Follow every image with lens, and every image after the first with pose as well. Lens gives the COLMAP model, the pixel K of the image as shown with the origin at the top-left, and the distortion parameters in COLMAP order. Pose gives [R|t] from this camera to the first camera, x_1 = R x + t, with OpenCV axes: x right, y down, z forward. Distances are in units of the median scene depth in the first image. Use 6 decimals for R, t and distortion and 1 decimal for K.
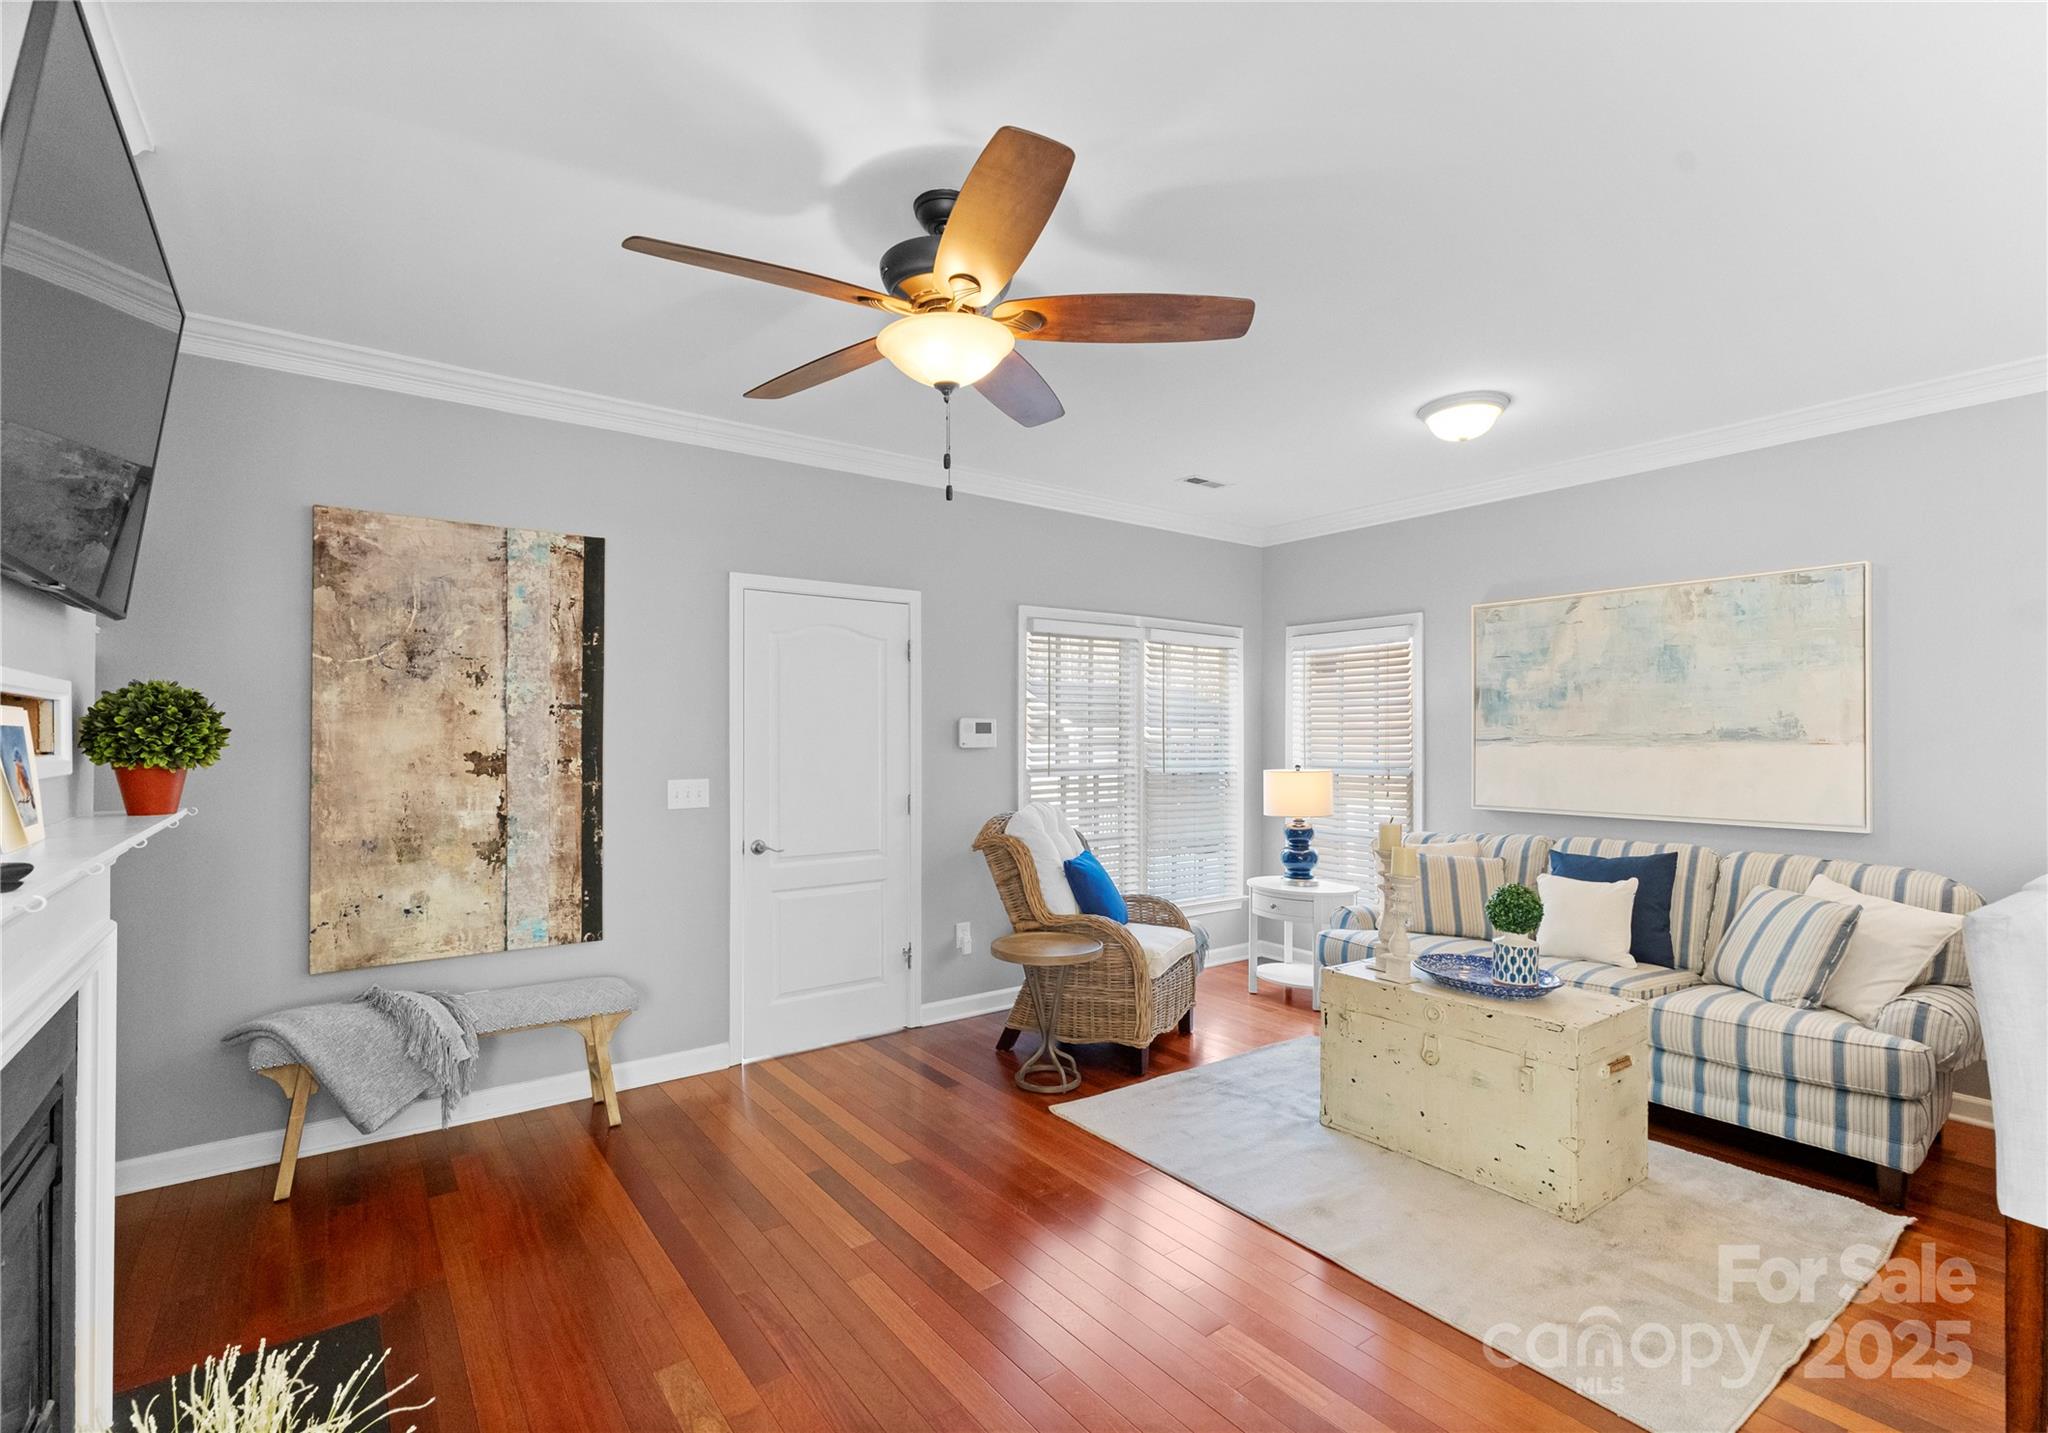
lens RADIAL K [[942.3, 0, 1016.2], [0, 942.3, 730.4], [0, 0, 1]] dist [-0.001869, 0.000161]
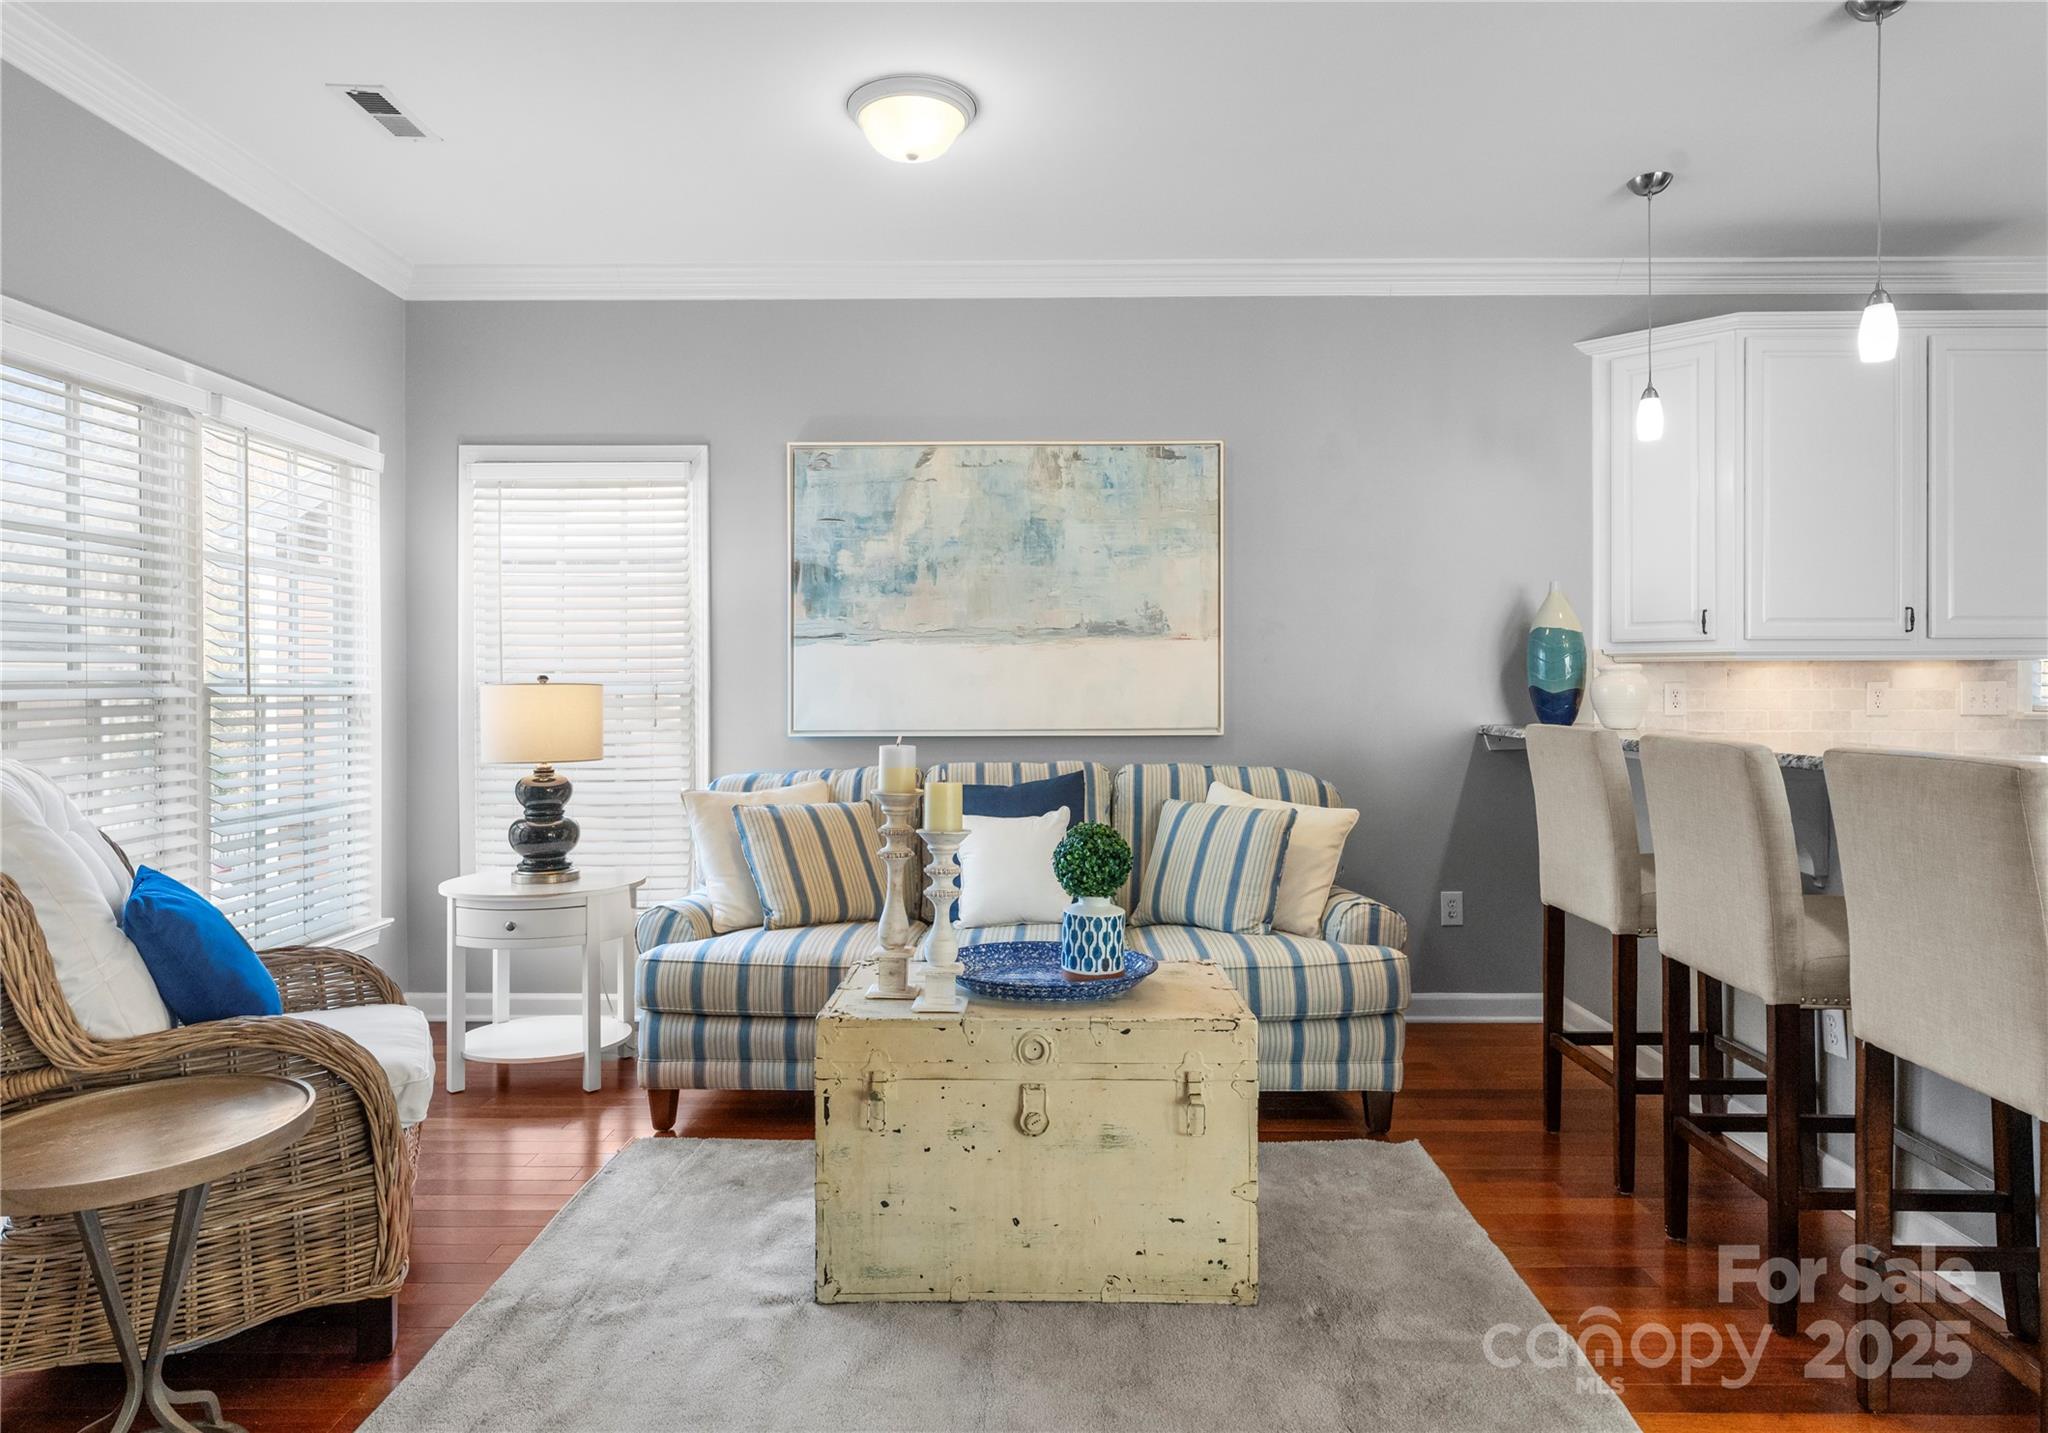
lens RADIAL K [[1169.5, 0, 1024.5], [0, 1169.5, 685.2], [0, 0, 1]] dist [-0.001102, 0.000895]
pose [[0.599236, -0.005458, 0.800554, -0.133116], [-0.001683, 0.999966, 0.008077, 0.051127], [-0.800571, -0.006187, 0.599207, 0.466045]]
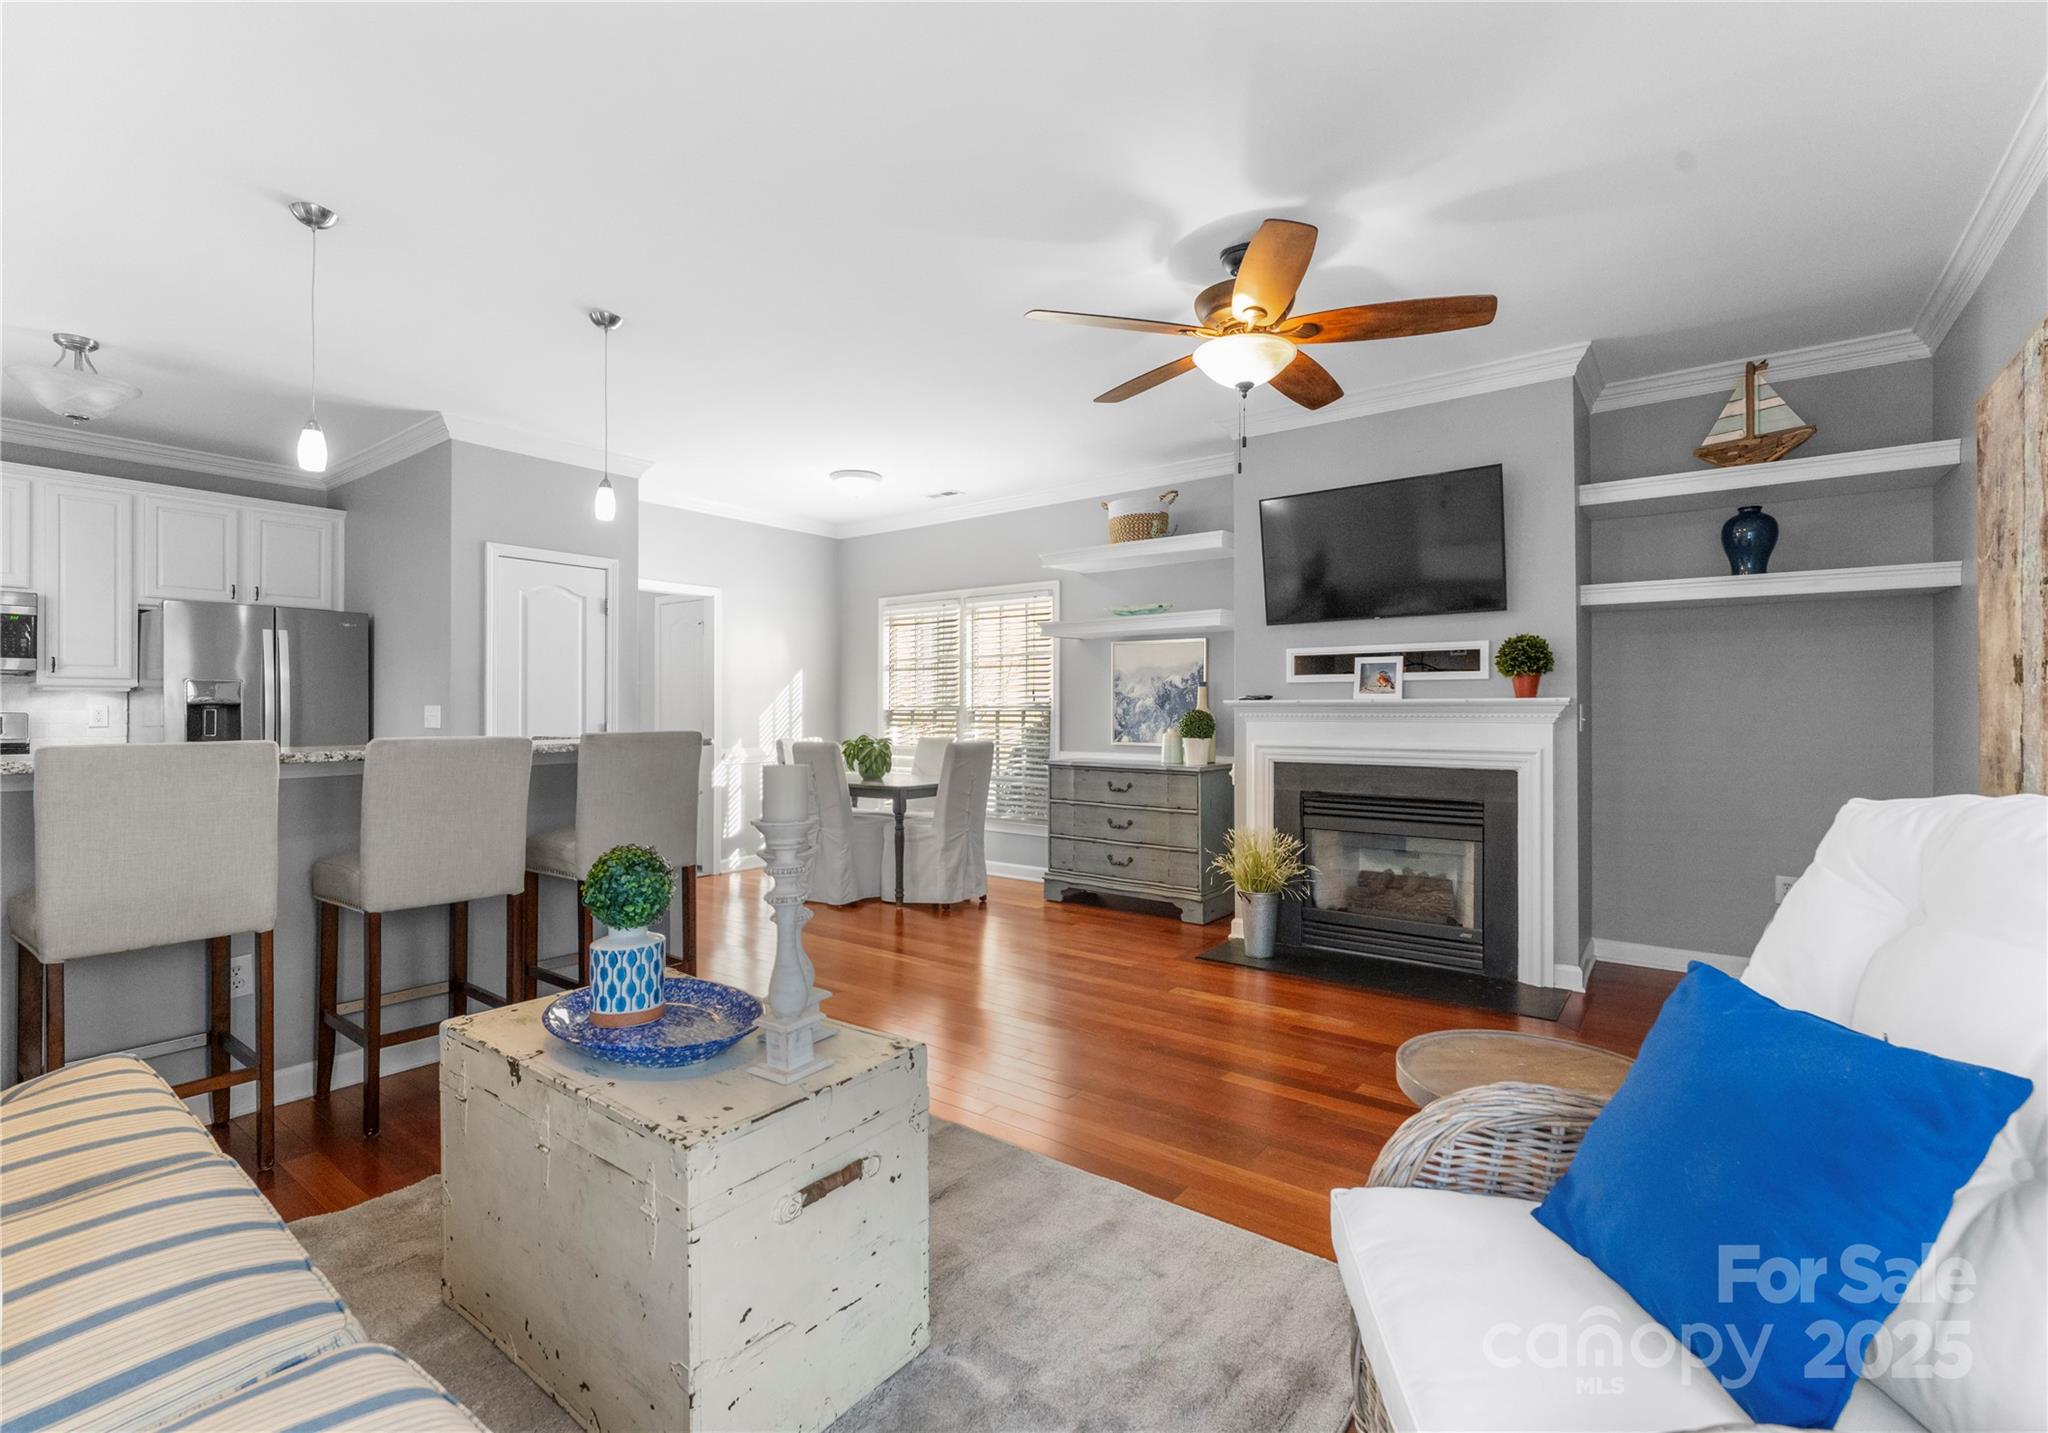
lens RADIAL K [[914.3, 0, 1021.4], [0, 914.3, 703.3], [0, 0, 1]] dist [-0.003591, 0.000244]
pose [[-0.958604, -0.003971, -0.284713, 0.388589], [0.000354, 0.999885, -0.015137, 0.069266], [0.284741, -0.014611, -0.958493, 1.388893]]
